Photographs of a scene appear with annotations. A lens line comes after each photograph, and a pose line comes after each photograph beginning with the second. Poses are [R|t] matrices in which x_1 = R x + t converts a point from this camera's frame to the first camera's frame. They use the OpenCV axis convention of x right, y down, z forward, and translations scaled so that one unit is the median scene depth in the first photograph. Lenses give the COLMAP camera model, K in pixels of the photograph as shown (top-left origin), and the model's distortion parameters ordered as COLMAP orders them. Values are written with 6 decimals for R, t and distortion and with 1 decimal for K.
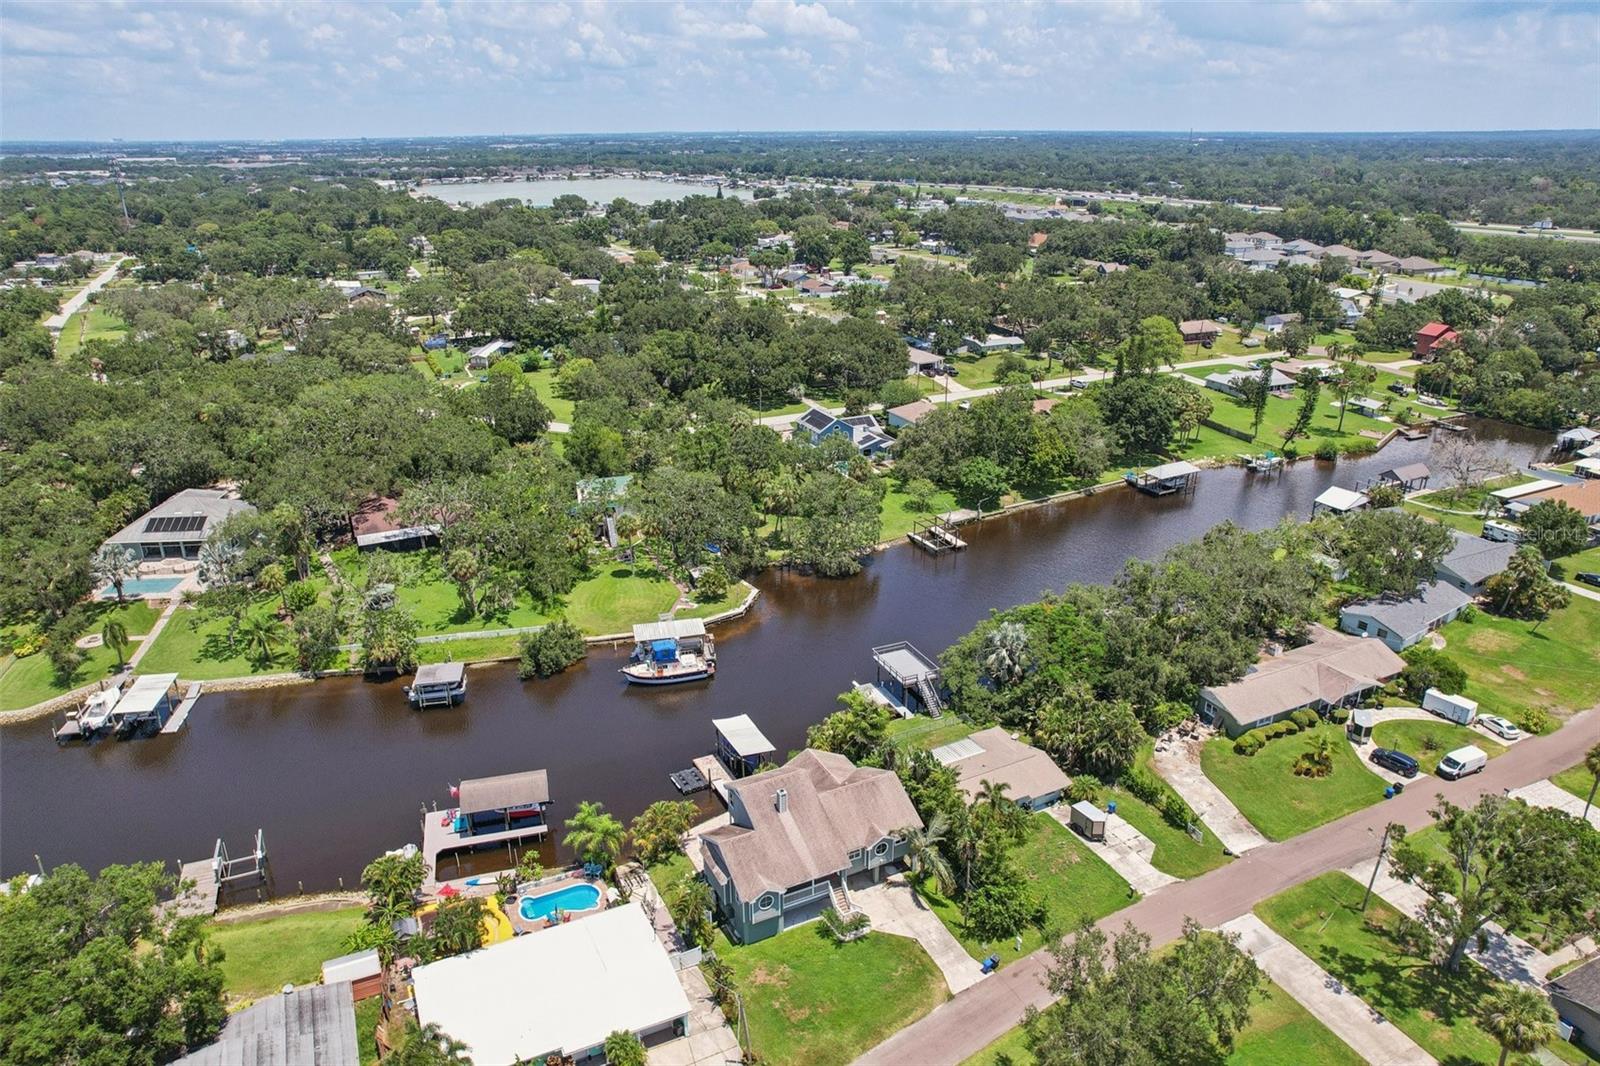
lens RADIAL K [[1021.8, 0, 794.9], [0, 1021.8, 537.4], [0, 0, 1]] dist [-0.067037, 0.056859]
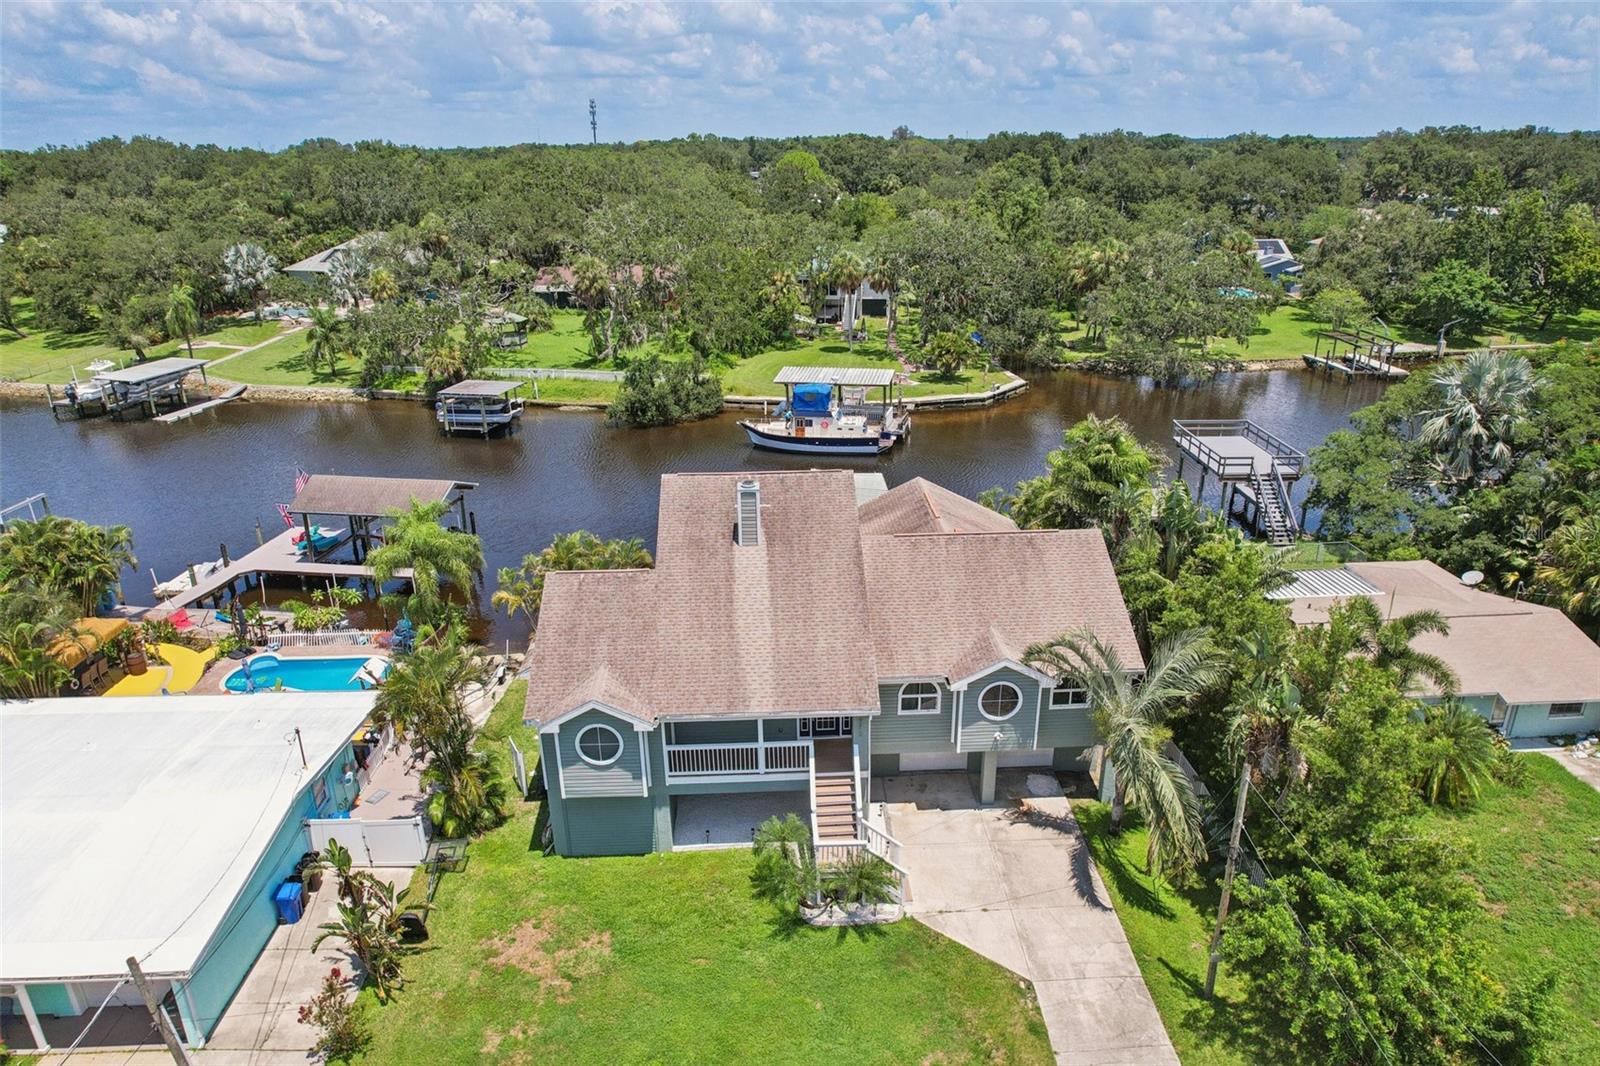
lens RADIAL K [[1021.8, 0, 802.5], [0, 1021.8, 531.5], [0, 0, 1]] dist [-0.067037, 0.056859]
pose [[0.918920, 0.146391, -0.366272, 0.140486], [-0.143963, 0.988995, 0.034100, 0.246462], [0.367234, 0.021394, 0.929883, 0.649229]]
